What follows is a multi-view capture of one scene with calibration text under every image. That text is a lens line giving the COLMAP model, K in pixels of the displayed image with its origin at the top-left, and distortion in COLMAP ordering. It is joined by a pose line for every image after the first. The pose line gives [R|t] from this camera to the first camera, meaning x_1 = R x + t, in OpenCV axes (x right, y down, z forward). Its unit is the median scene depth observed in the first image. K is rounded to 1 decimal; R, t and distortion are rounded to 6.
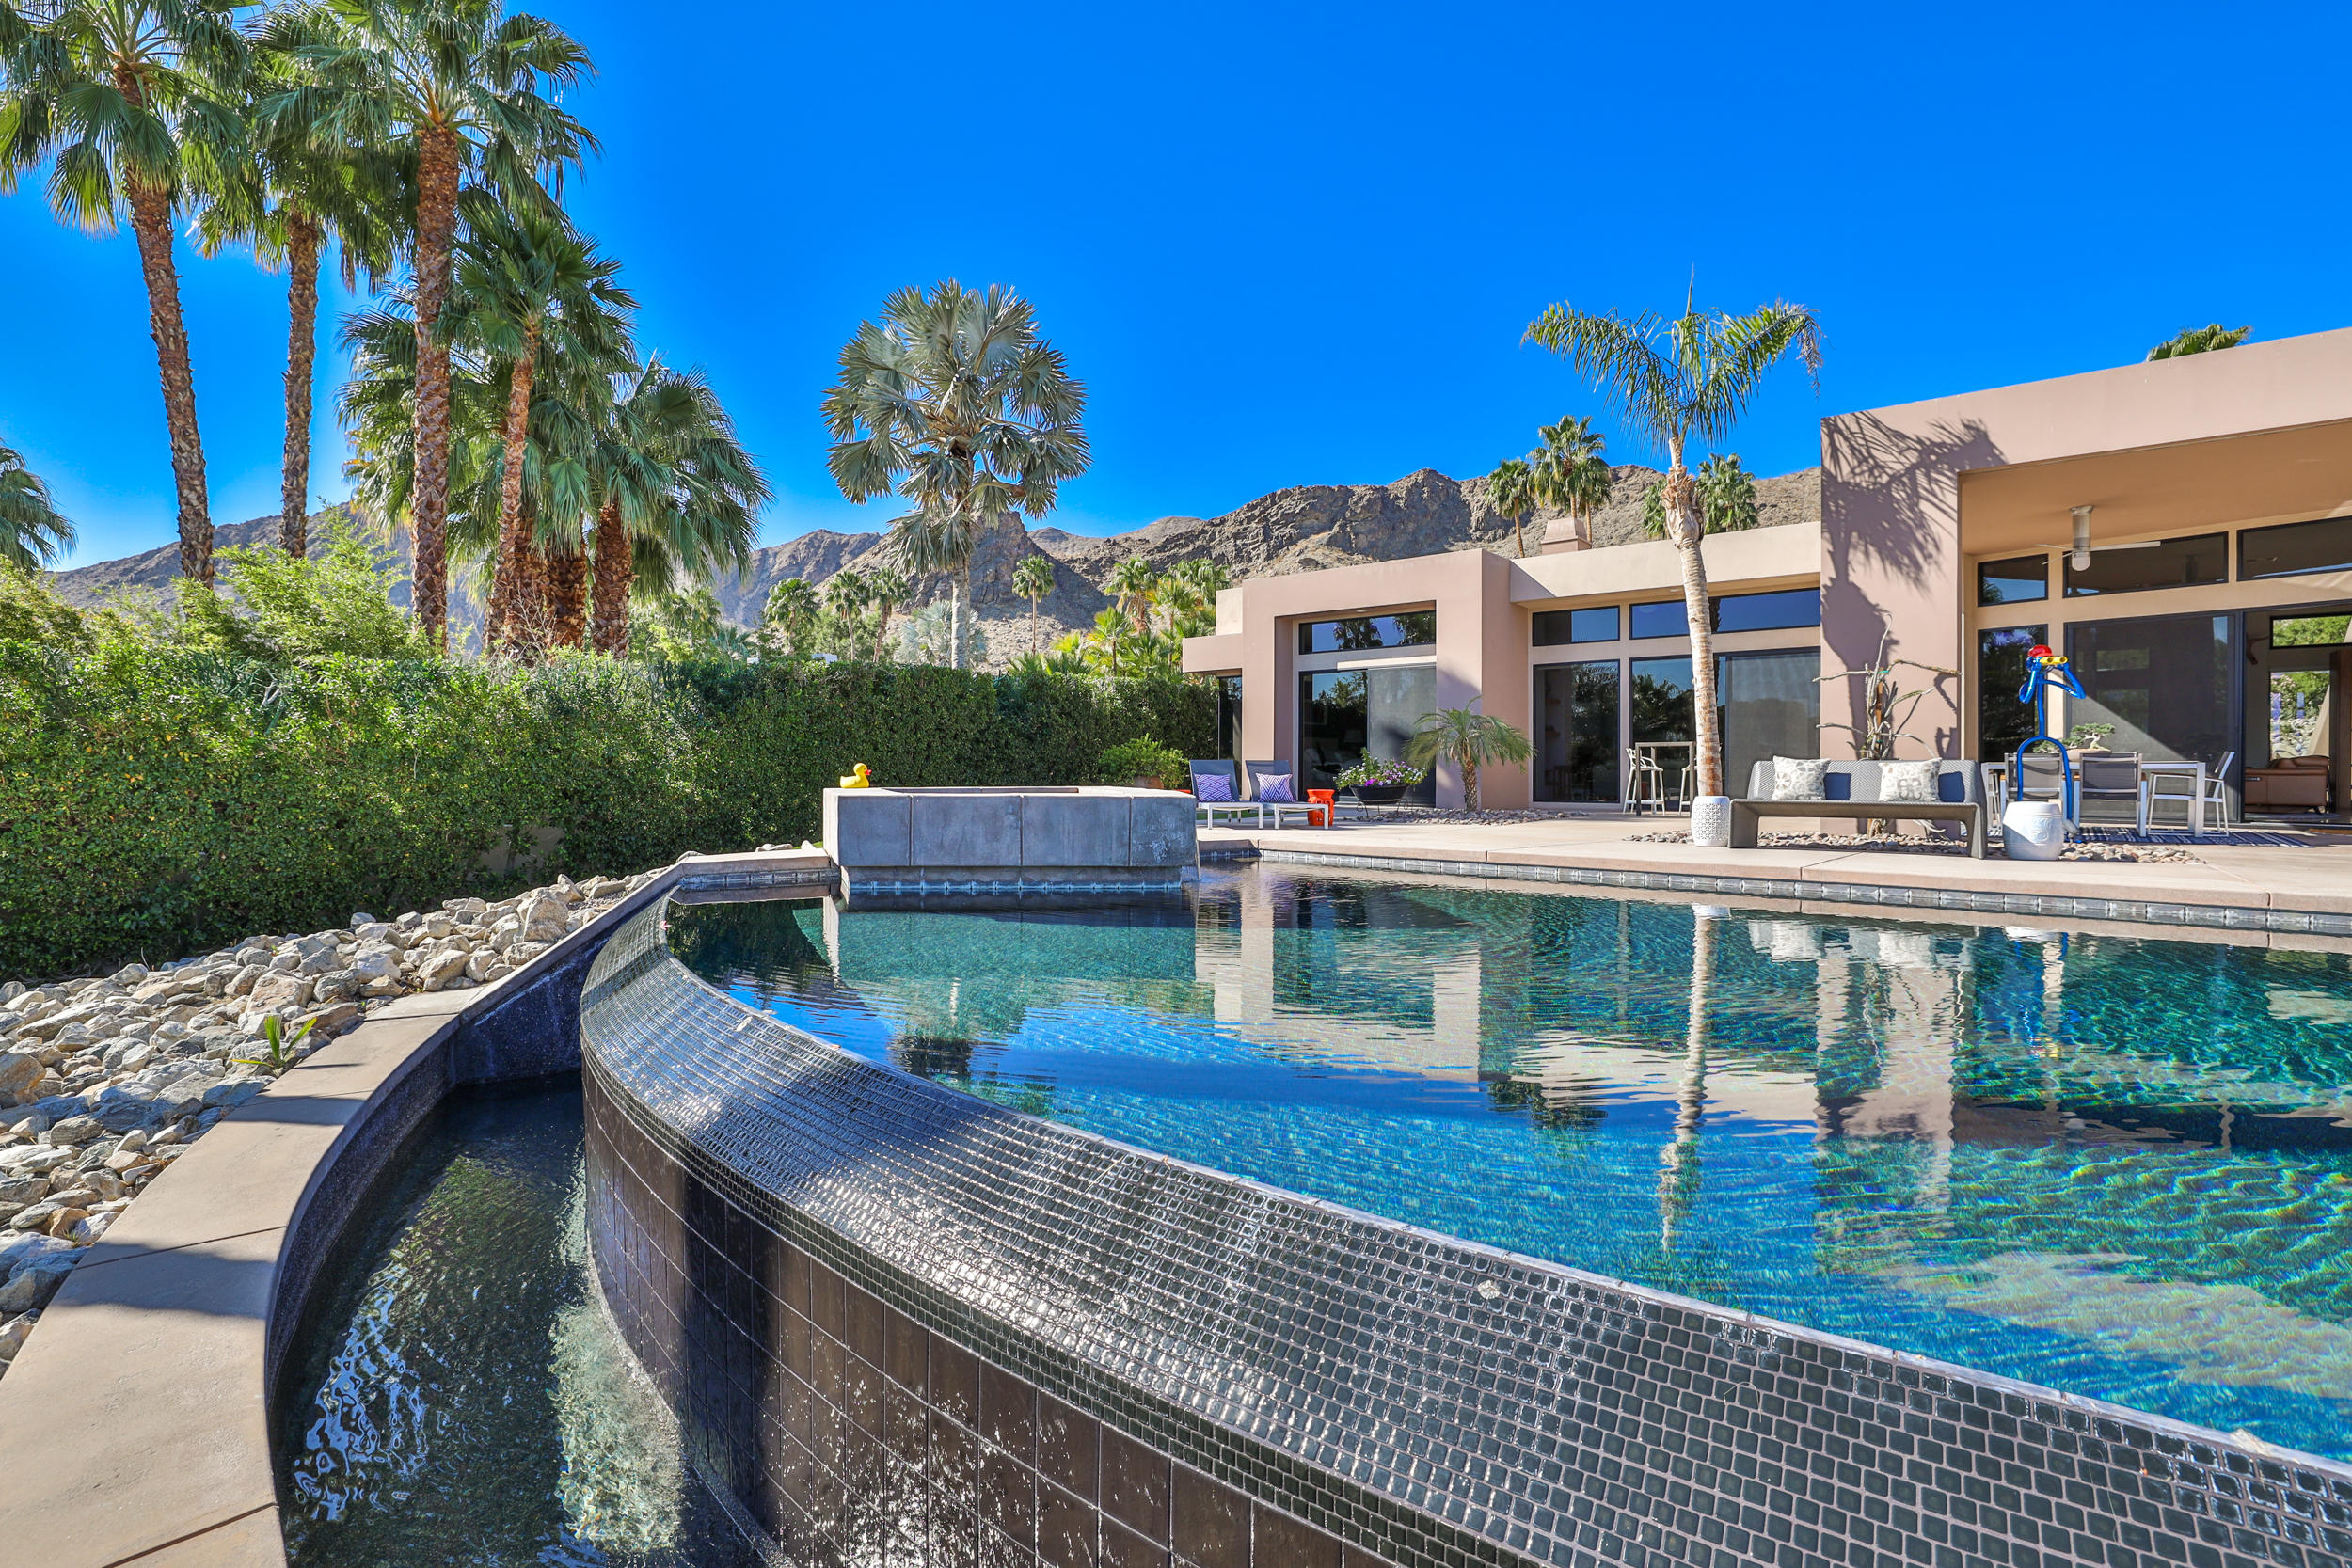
lens RADIAL K [[1067.4, 0, 1177.7], [0, 1067.4, 776.7], [0, 0, 1]] dist [-0.043143, 0.013875]
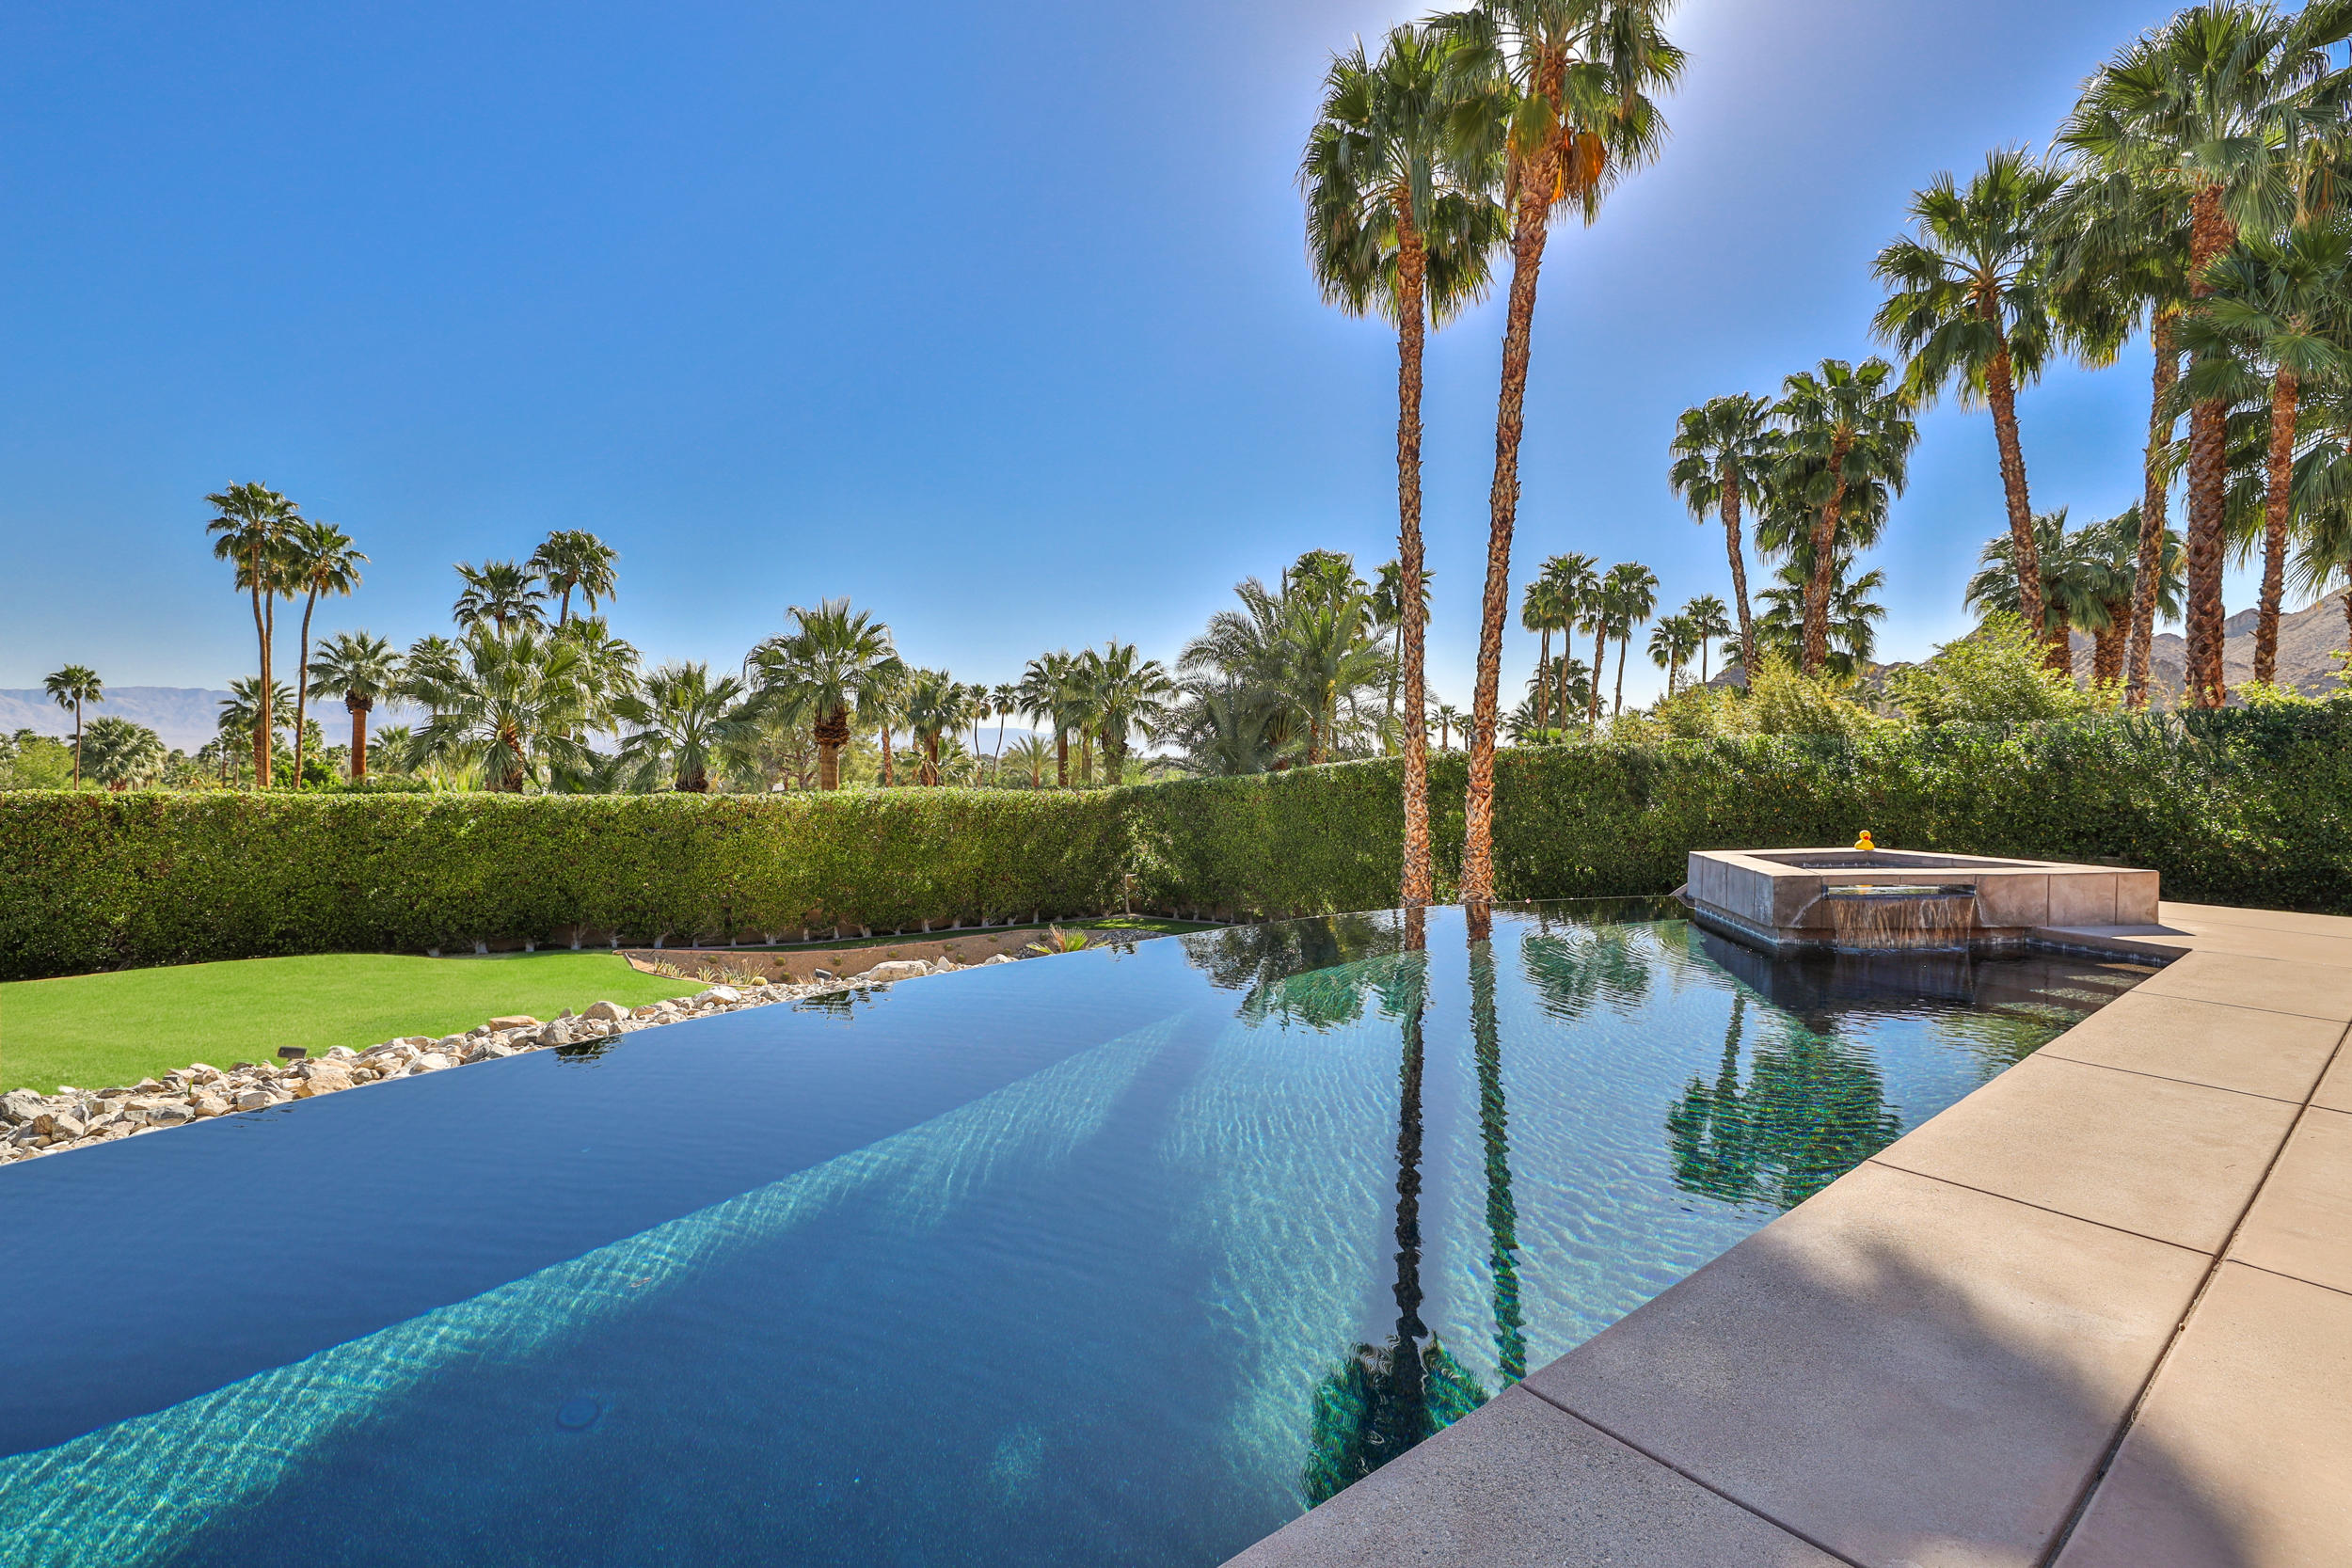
lens RADIAL K [[1067.4, 0, 1172.3], [0, 1067.4, 772.2], [0, 0, 1]] dist [-0.043143, 0.013875]
pose [[-0.208429, 0.012781, -0.977954, 0.658647], [-0.002397, 0.999905, 0.013579, -0.057399], [0.978035, 0.005174, -0.208379, 0.248705]]
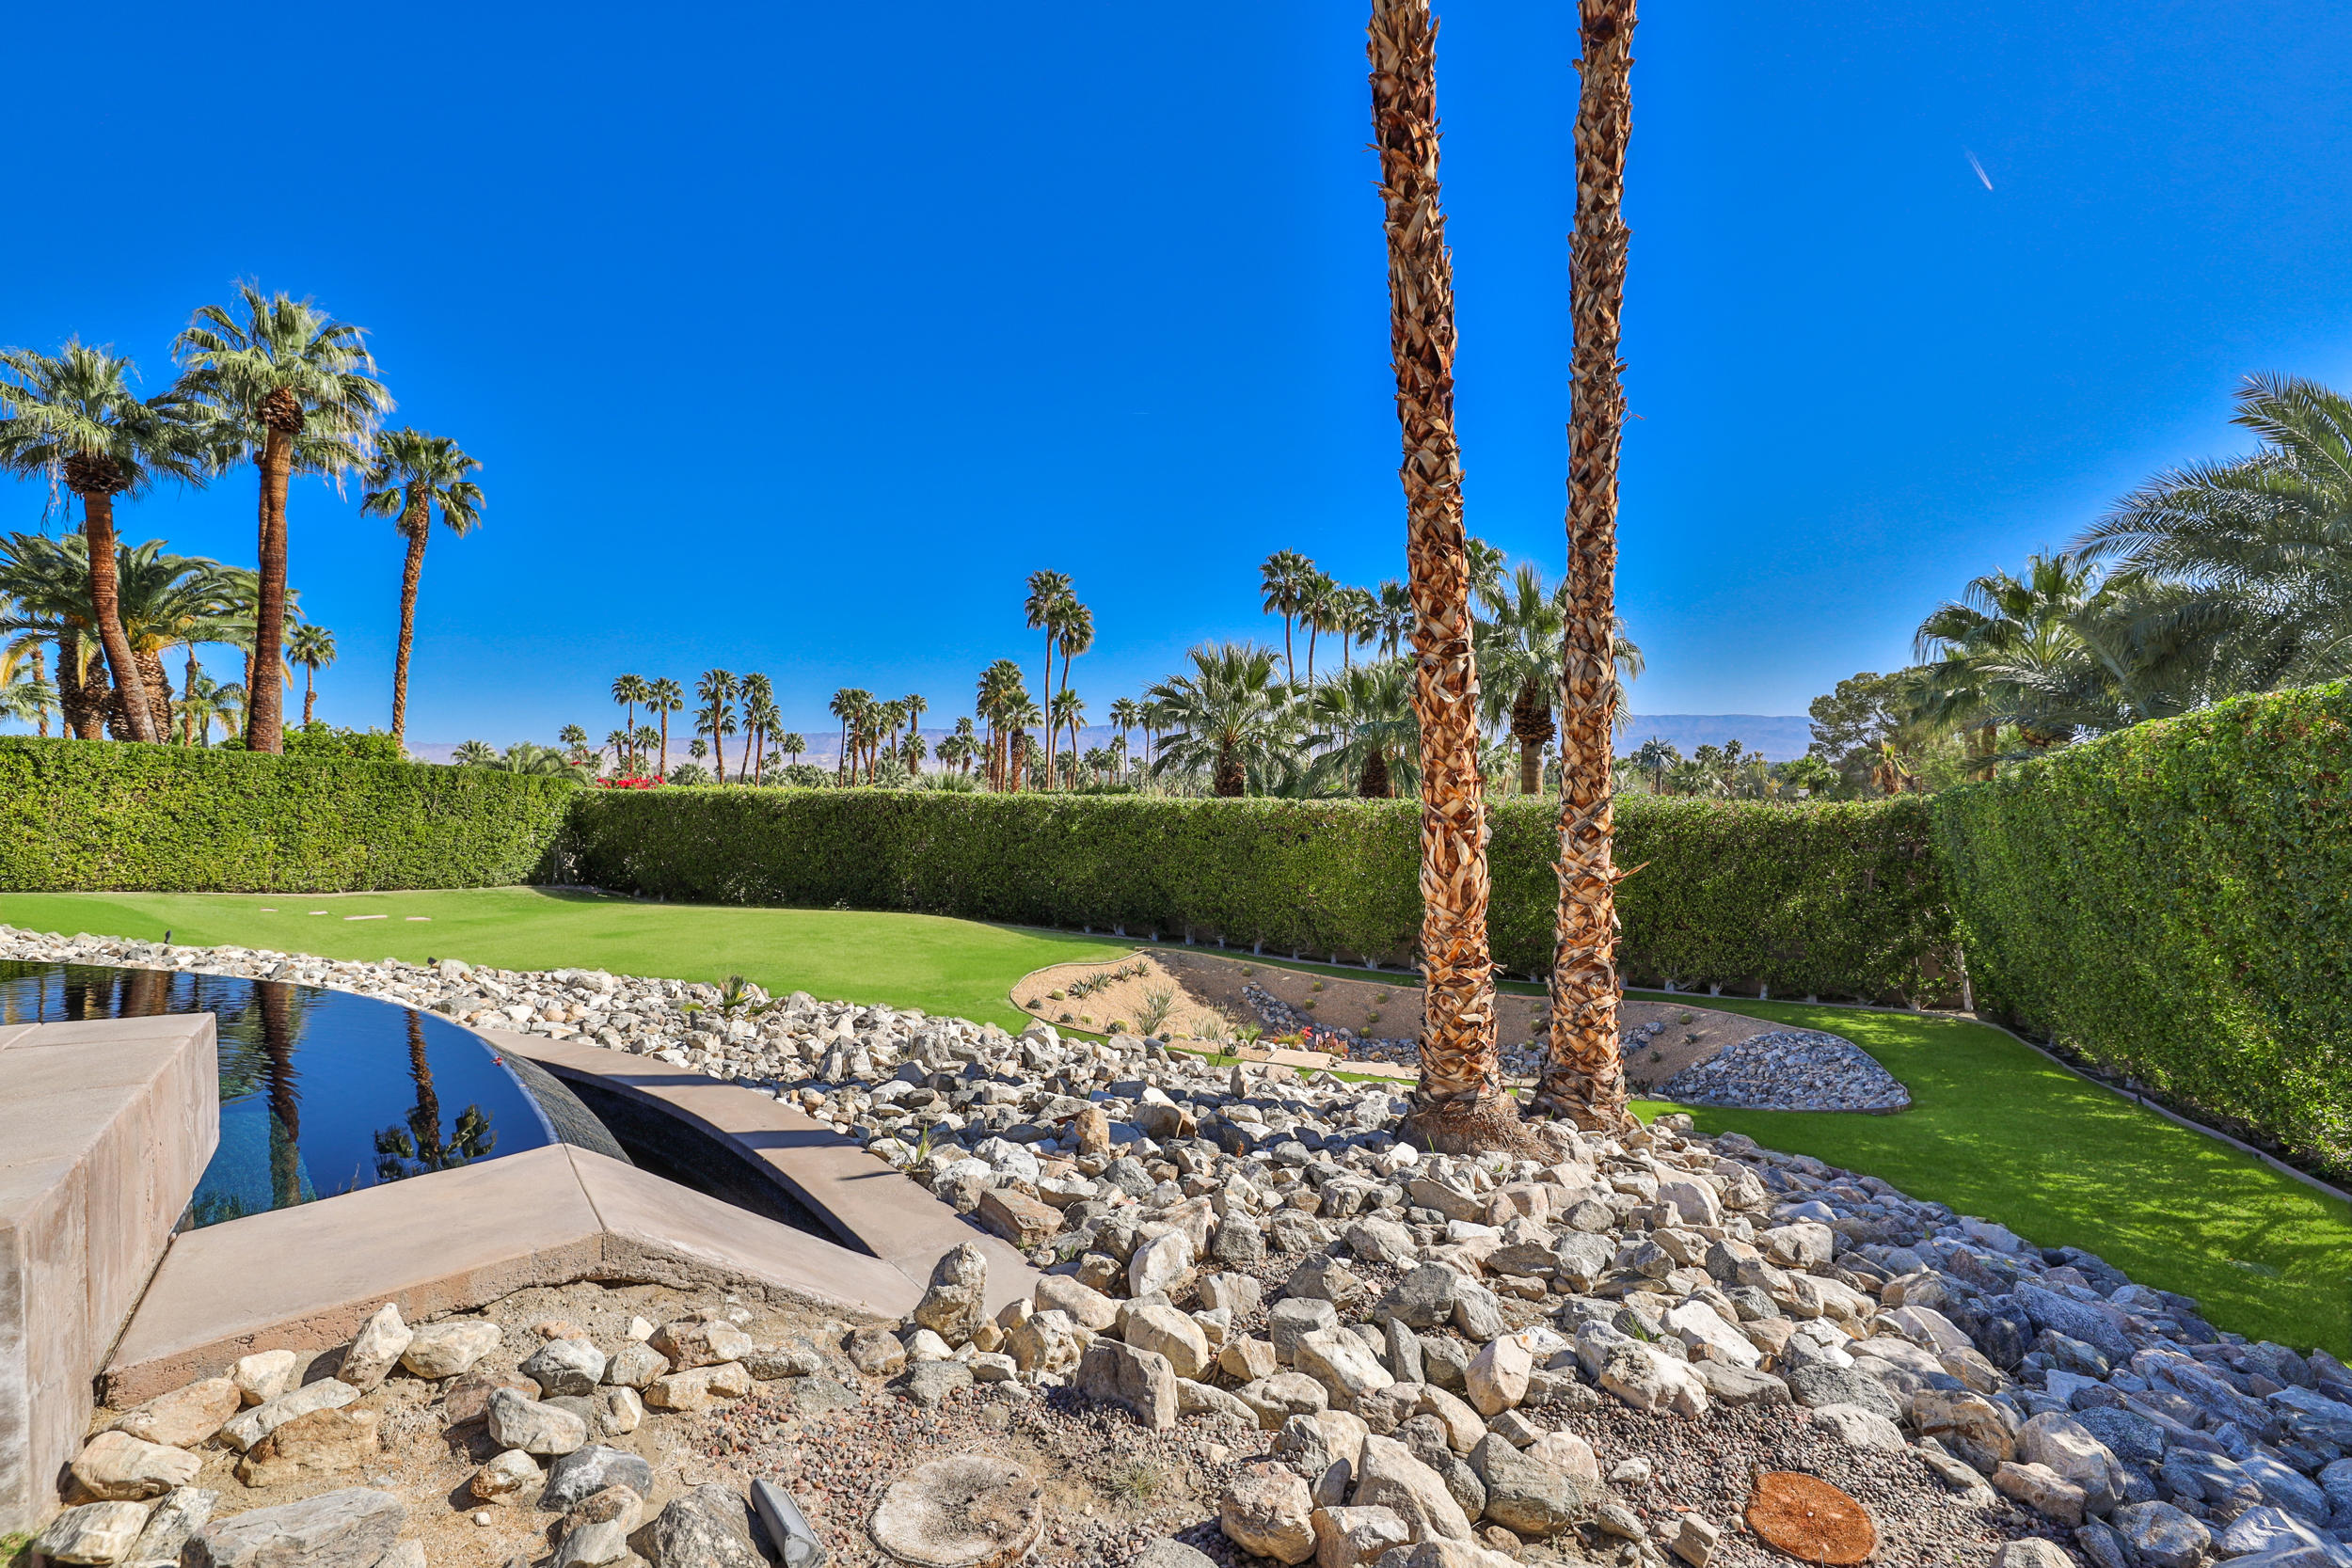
lens RADIAL K [[1069.9, 0, 1172.6], [0, 1069.9, 779.7], [0, 0, 1]] dist [-0.039579, 0.012566]
pose [[-0.967313, 0.016570, -0.253042, -0.301946], [0.014758, 0.999850, 0.009060, -0.043823], [0.253155, 0.005029, -0.967413, 0.727573]]
